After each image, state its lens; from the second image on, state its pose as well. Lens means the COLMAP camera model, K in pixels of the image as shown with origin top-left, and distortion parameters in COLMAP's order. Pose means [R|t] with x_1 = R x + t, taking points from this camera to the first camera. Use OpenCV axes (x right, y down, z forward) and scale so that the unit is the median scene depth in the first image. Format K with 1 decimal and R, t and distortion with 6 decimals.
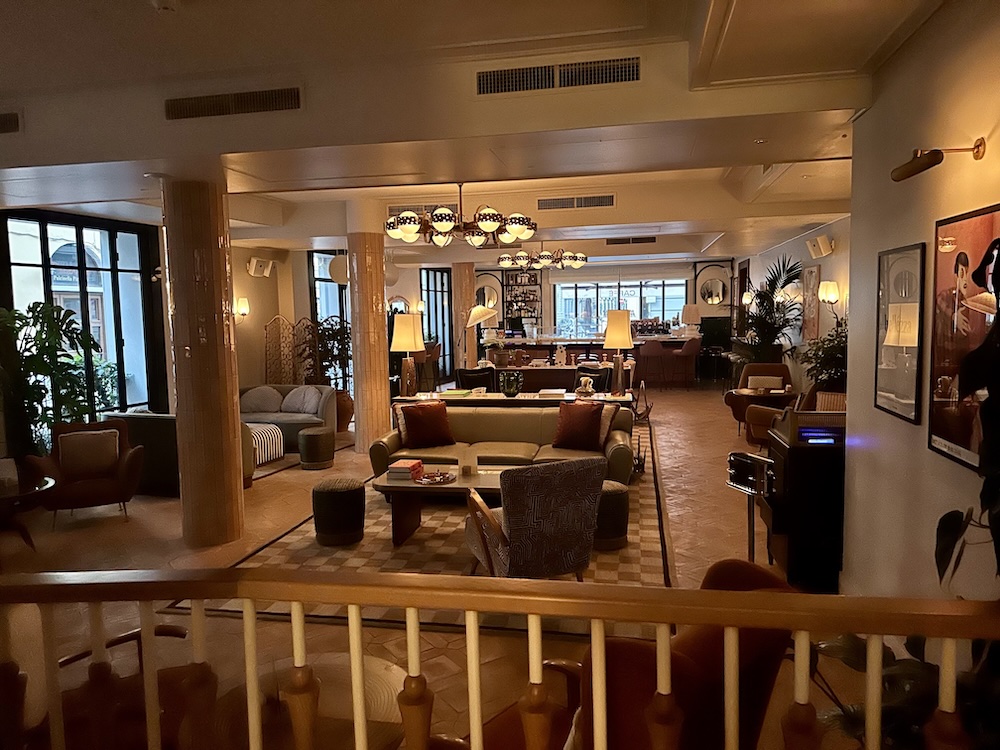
lens RADIAL K [[706.0, 0, 500.0], [0, 706.0, 375.0], [0, 0, 1]] dist [-0.000067, -0.000012]
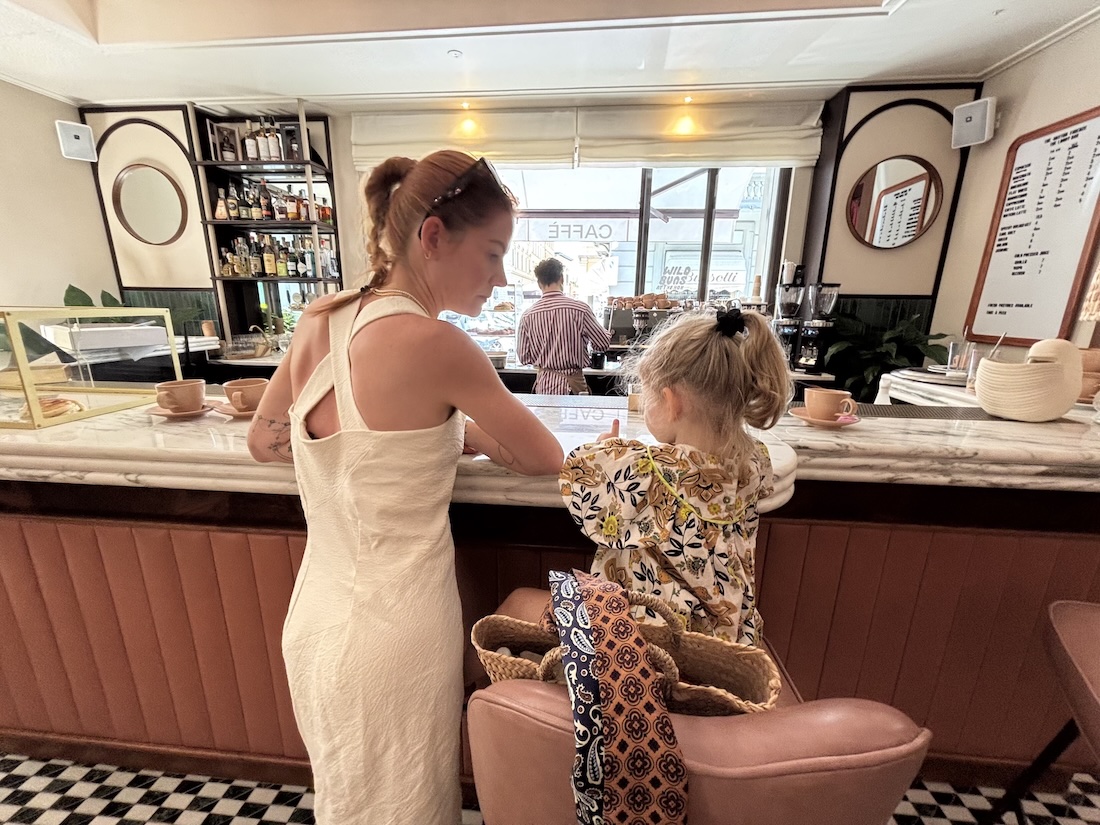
lens RADIAL K [[439.9, 0, 550.0], [0, 439.9, 412.5], [0, 0, 1]] dist [0.000482, 0.000036]
pose [[0.993758, 0.003231, 0.111510, 0.136372], [-0.020648, 0.987636, 0.155396, -0.055584], [-0.109629, -0.156728, 0.981538, 0.796231]]
